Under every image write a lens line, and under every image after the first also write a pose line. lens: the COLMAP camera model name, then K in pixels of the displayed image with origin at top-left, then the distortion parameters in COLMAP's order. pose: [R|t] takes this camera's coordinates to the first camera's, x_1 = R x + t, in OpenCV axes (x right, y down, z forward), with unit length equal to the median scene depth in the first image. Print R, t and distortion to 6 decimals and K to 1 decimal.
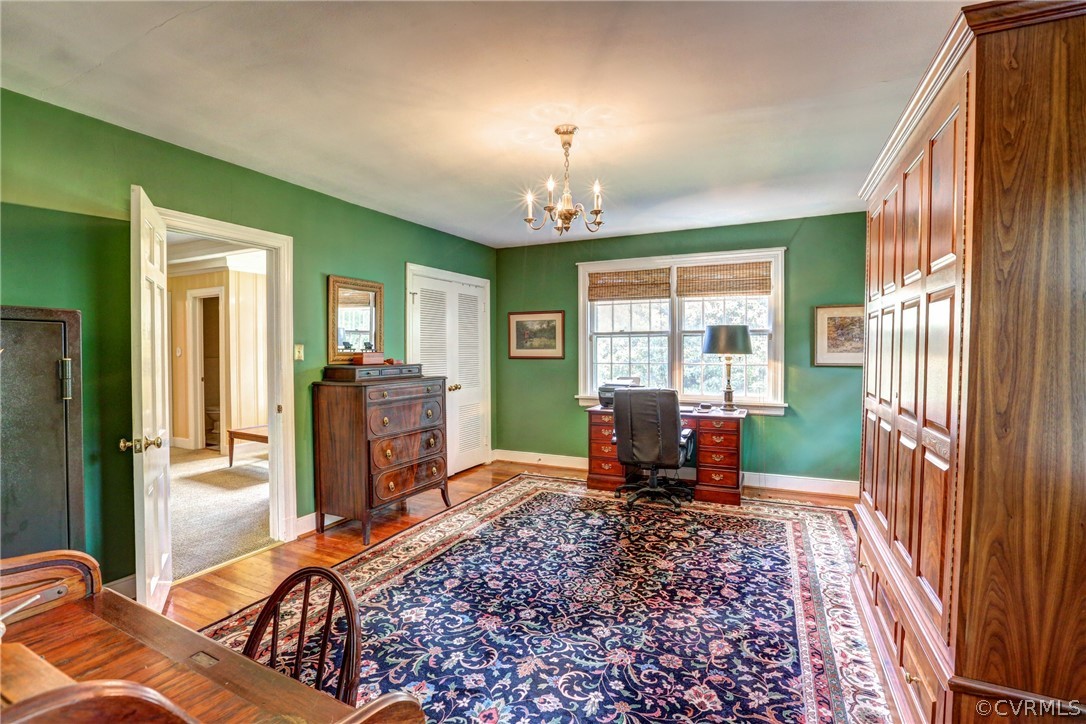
lens RADIAL K [[498.5, 0, 542.2], [0, 498.5, 359.6], [0, 0, 1]] dist [-0.034621, 0.011503]
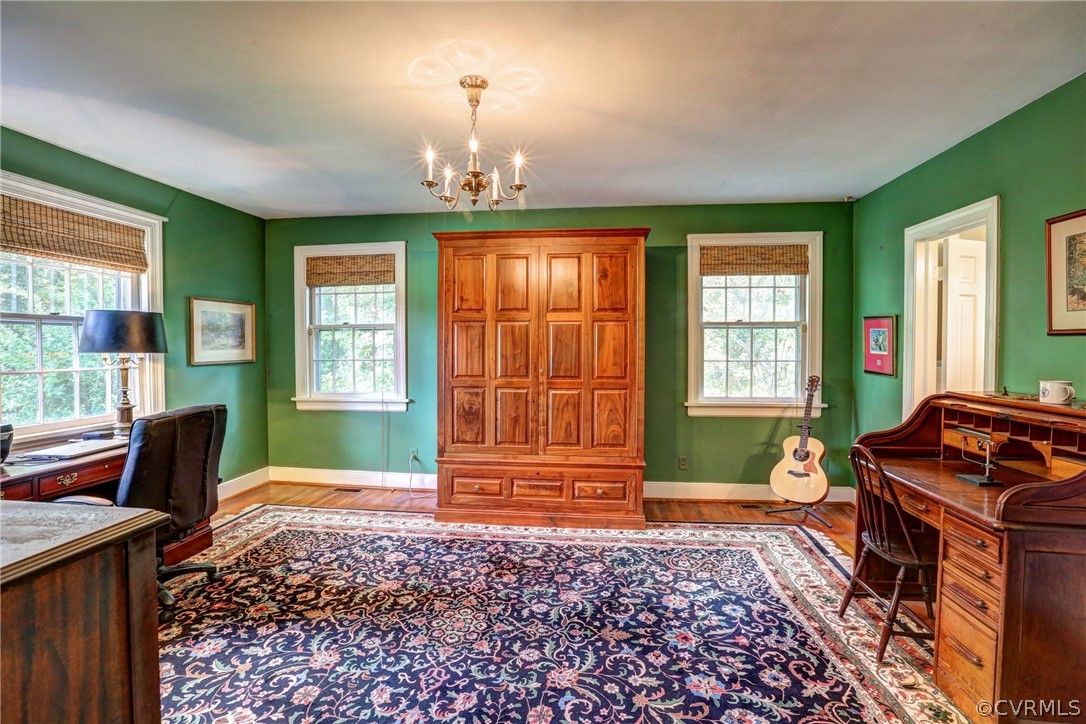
lens RADIAL K [[498.5, 0, 541.8], [0, 498.5, 361.1], [0, 0, 1]] dist [-0.034621, 0.011503]
pose [[-0.330915, -0.024664, 0.943338, -0.716380], [0.016277, 0.999360, 0.031839, -0.019542], [-0.943520, 0.025891, -0.330302, 1.077219]]
